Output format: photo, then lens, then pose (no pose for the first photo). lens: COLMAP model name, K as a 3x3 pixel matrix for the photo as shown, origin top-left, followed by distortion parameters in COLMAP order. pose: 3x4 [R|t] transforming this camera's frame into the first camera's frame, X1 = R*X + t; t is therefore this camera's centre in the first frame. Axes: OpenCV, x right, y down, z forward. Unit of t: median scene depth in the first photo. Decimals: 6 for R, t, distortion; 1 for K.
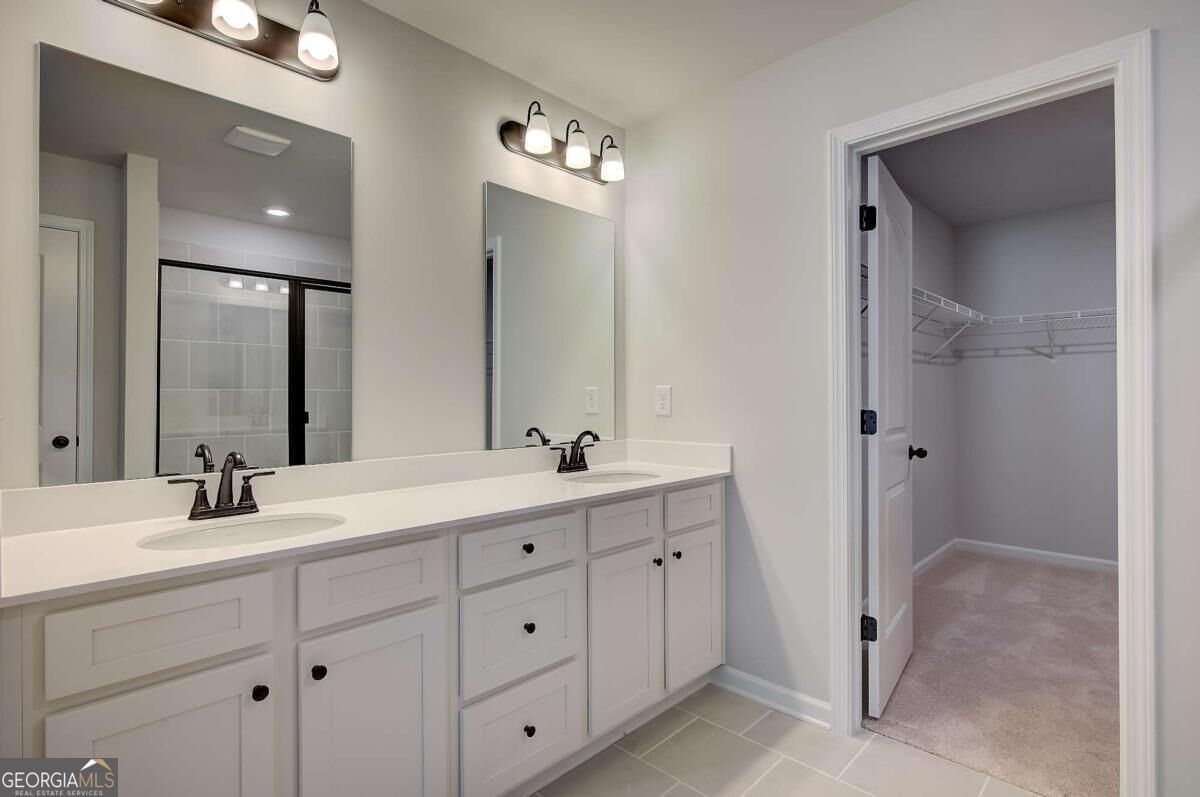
lens RADIAL K [[580.6, 0, 604.3], [0, 580.6, 395.5], [0, 0, 1]] dist [-0.000877, -0.000080]
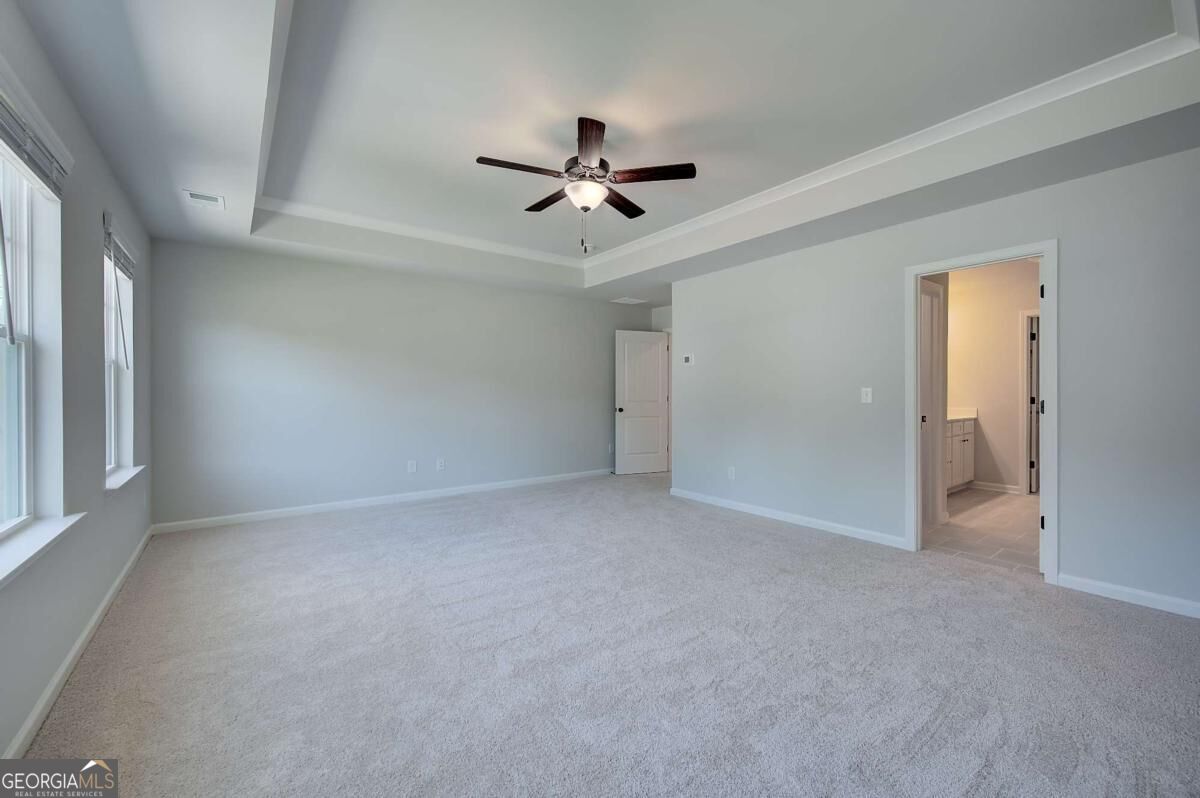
lens RADIAL K [[482.2, 0, 598.1], [0, 482.2, 397.2], [0, 0, 1]] dist [0.003705, -0.000016]
pose [[0.988291, 0.001186, -0.152577, -1.006749], [-0.000379, 0.999986, 0.005320, 0.011582], [0.152581, -0.005200, 0.988277, -1.340868]]
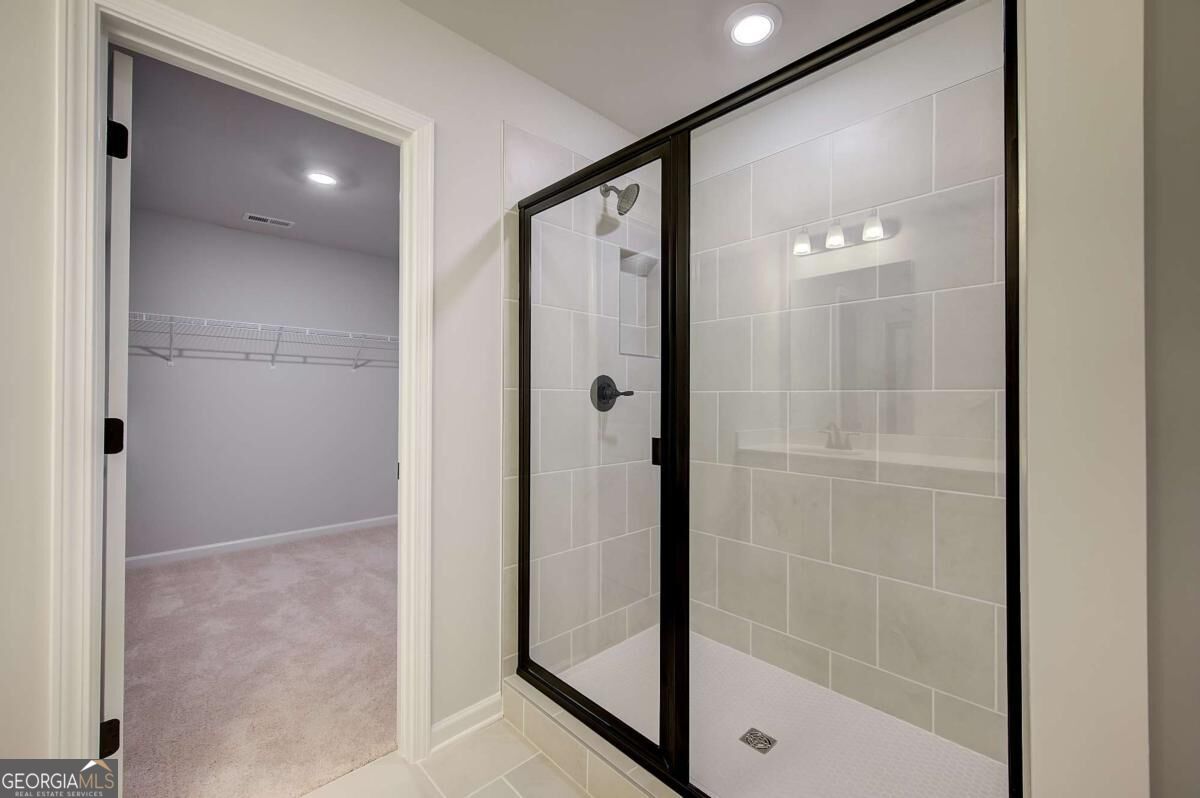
lens RADIAL K [[482.2, 0, 605.9], [0, 482.2, 395.7], [0, 0, 1]] dist [0.003705, -0.000016]
pose [[0.037026, 0.011057, 0.999253, -0.061211], [-0.008439, 0.999907, -0.010752, 0.000282], [-0.999279, -0.008035, 0.037116, 0.261527]]
